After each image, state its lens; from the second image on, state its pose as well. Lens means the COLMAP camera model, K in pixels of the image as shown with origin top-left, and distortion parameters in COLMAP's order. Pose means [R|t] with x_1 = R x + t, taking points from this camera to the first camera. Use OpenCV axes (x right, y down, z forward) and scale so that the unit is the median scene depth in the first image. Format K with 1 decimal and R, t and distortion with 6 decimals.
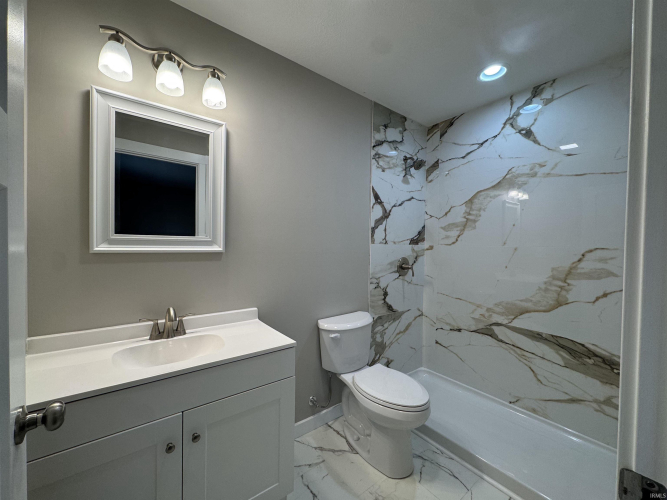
lens RADIAL K [[267.2, 0, 333.5], [0, 267.2, 250.0], [0, 0, 1]] dist [-0.003837, 0.000075]
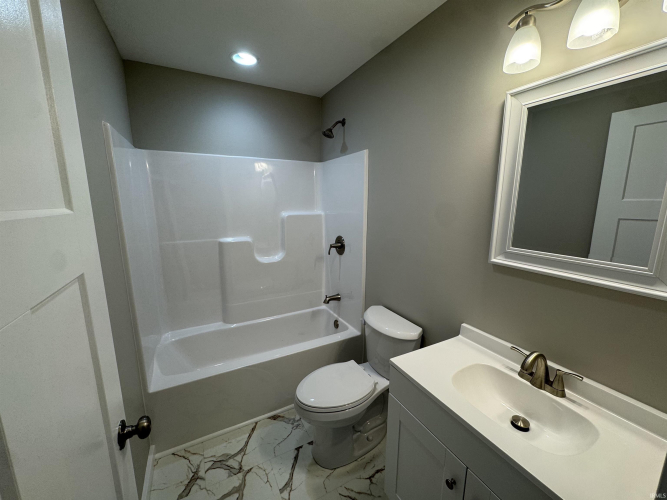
lens RADIAL K [[267.2, 0, 333.5], [0, 267.2, 250.0], [0, 0, 1]] dist [-0.003837, 0.000075]
pose [[-0.182108, 0.139066, -0.973395, 0.211519], [-0.044863, 0.987742, 0.149509, -0.165489], [0.982254, 0.070897, -0.173637, 0.566611]]
